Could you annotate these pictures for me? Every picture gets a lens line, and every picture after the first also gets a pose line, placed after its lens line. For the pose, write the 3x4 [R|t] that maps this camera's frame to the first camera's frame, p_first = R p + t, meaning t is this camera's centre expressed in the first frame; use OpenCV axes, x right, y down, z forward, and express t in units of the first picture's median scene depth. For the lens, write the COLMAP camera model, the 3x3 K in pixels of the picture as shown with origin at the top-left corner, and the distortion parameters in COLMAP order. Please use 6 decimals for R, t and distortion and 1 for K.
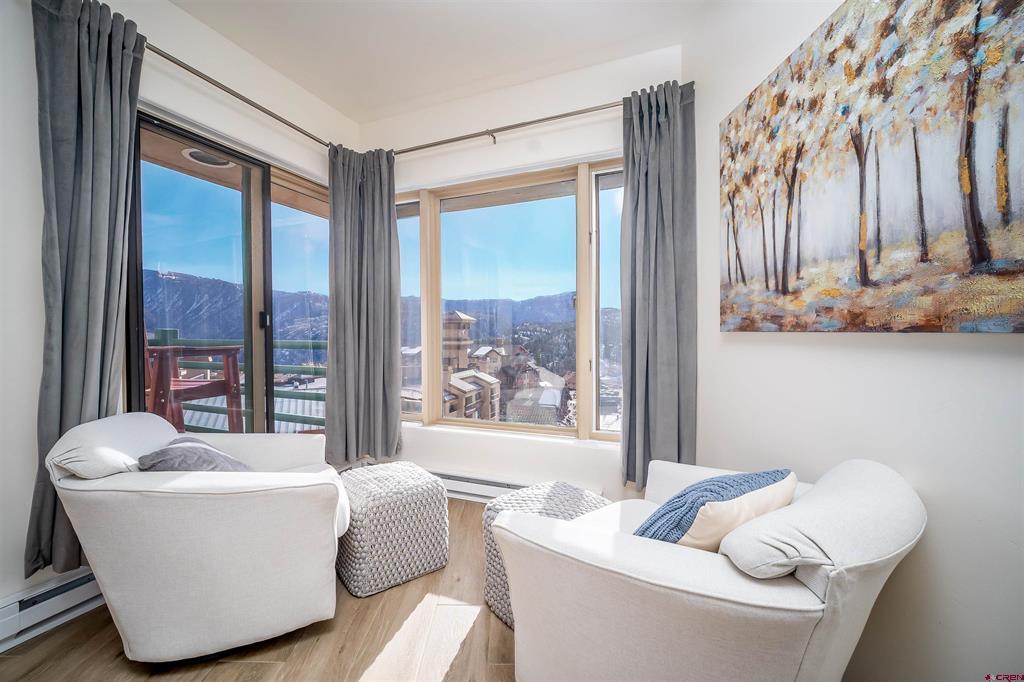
lens RADIAL K [[415.7, 0, 509.2], [0, 415.7, 335.8], [0, 0, 1]] dist [-0.001840, -0.000207]
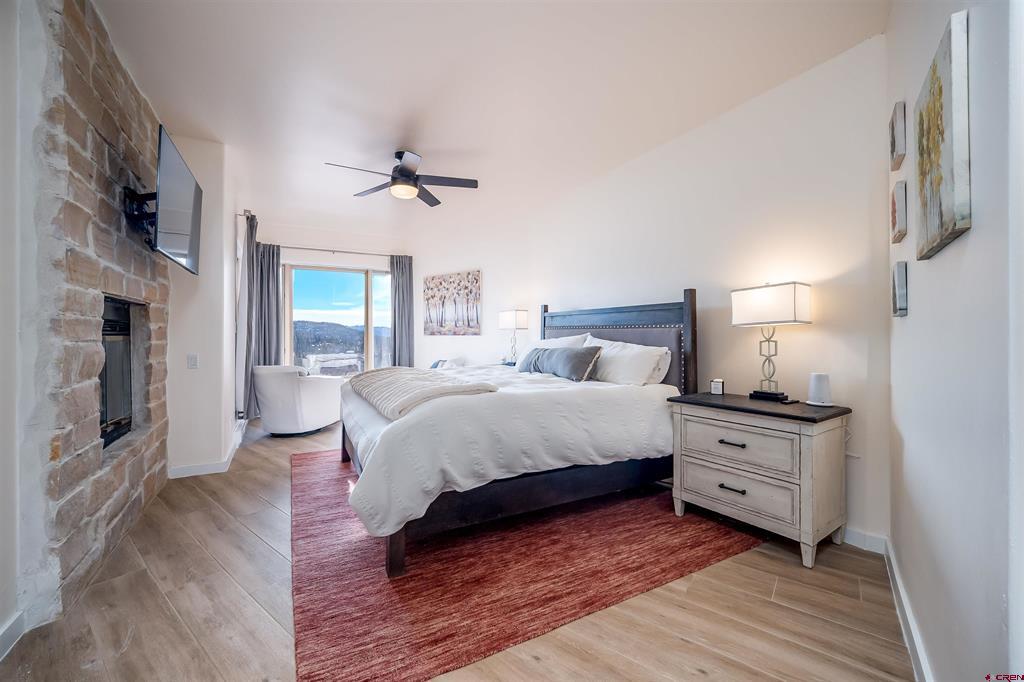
lens RADIAL K [[415.7, 0, 509.2], [0, 415.7, 335.8], [0, 0, 1]] dist [-0.001840, -0.000207]
pose [[0.634584, 0.013825, 0.772730, -1.288408], [0.000377, 0.999834, -0.018197, 0.043746], [-0.772854, 0.011838, 0.634474, -1.329869]]
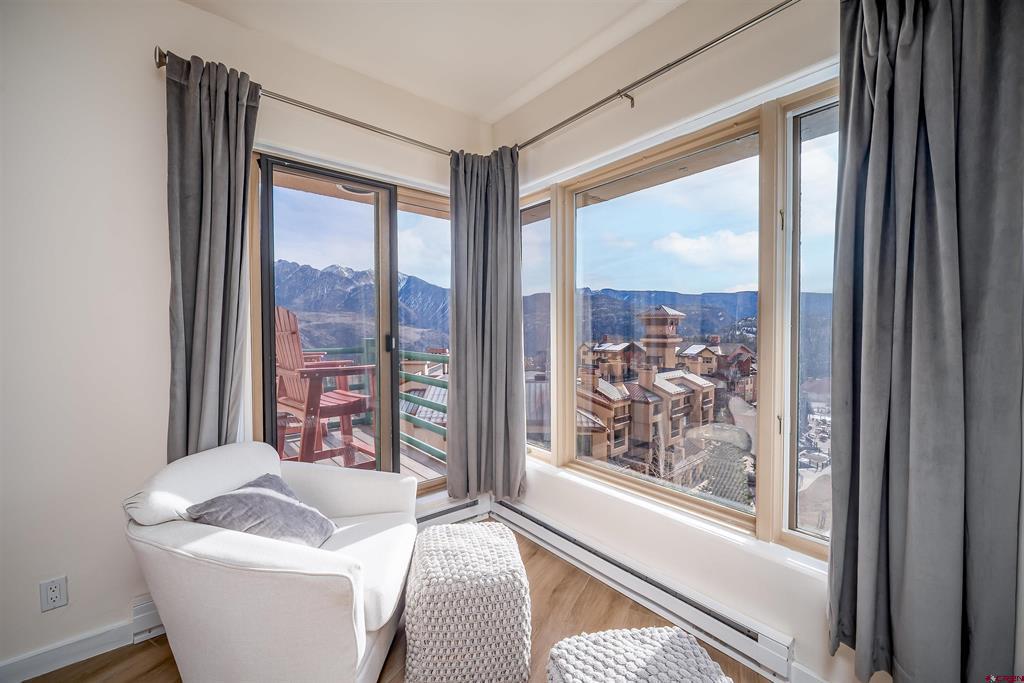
lens RADIAL K [[415.7, 0, 509.2], [0, 415.7, 336.3], [0, 0, 1]] dist [-0.001840, -0.000207]
pose [[0.880859, 0.010756, -0.473256, 0.130557], [-0.003708, 0.999868, 0.015824, -0.070439], [0.473363, -0.012184, 0.880783, 0.254918]]
